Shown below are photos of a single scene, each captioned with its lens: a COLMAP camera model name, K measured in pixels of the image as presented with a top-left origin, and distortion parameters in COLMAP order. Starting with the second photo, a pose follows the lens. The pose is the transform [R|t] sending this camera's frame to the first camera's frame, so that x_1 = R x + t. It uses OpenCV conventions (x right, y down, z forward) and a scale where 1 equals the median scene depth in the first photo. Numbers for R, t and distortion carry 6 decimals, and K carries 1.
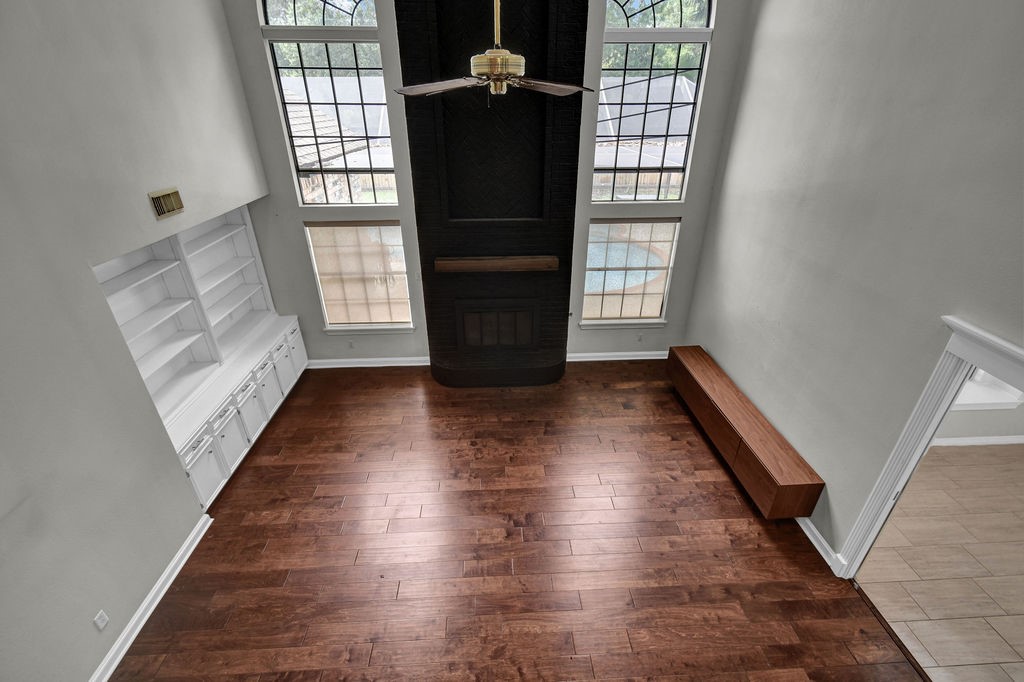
lens RADIAL K [[447.3, 0, 510.2], [0, 447.3, 337.6], [0, 0, 1]] dist [0.005154, -0.000128]
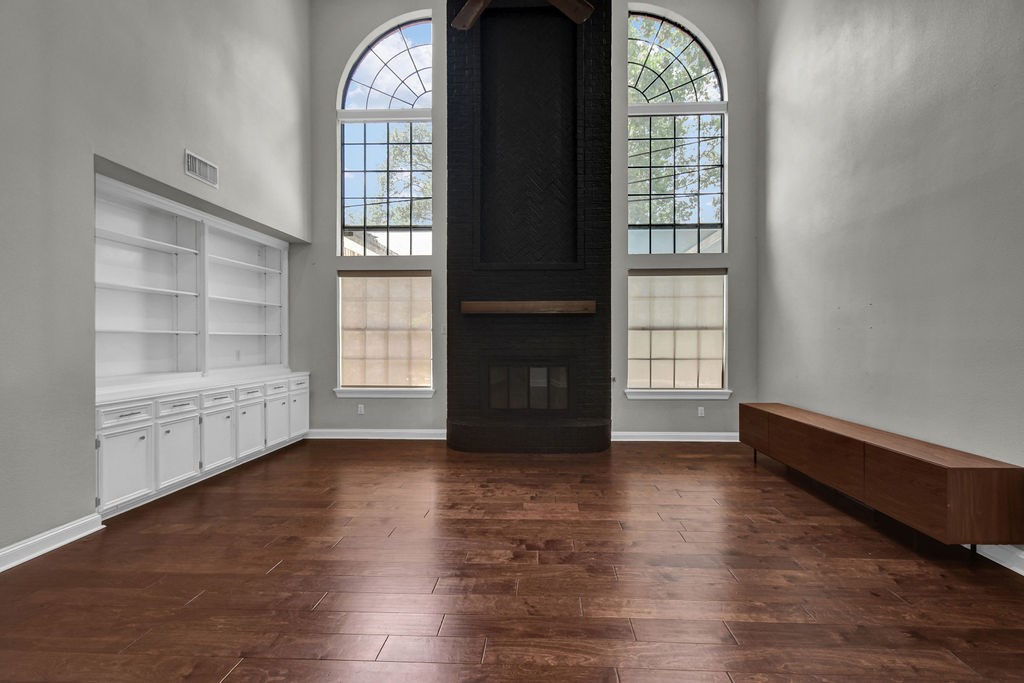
lens RADIAL K [[452.2, 0, 522.2], [0, 452.2, 339.5], [0, 0, 1]] dist [0.012494, -0.006626]
pose [[0.995908, 0.004041, -0.090279, 0.044318], [-0.045110, 0.887868, -0.457882, 0.332511], [0.078305, 0.460081, 0.884417, 0.210804]]
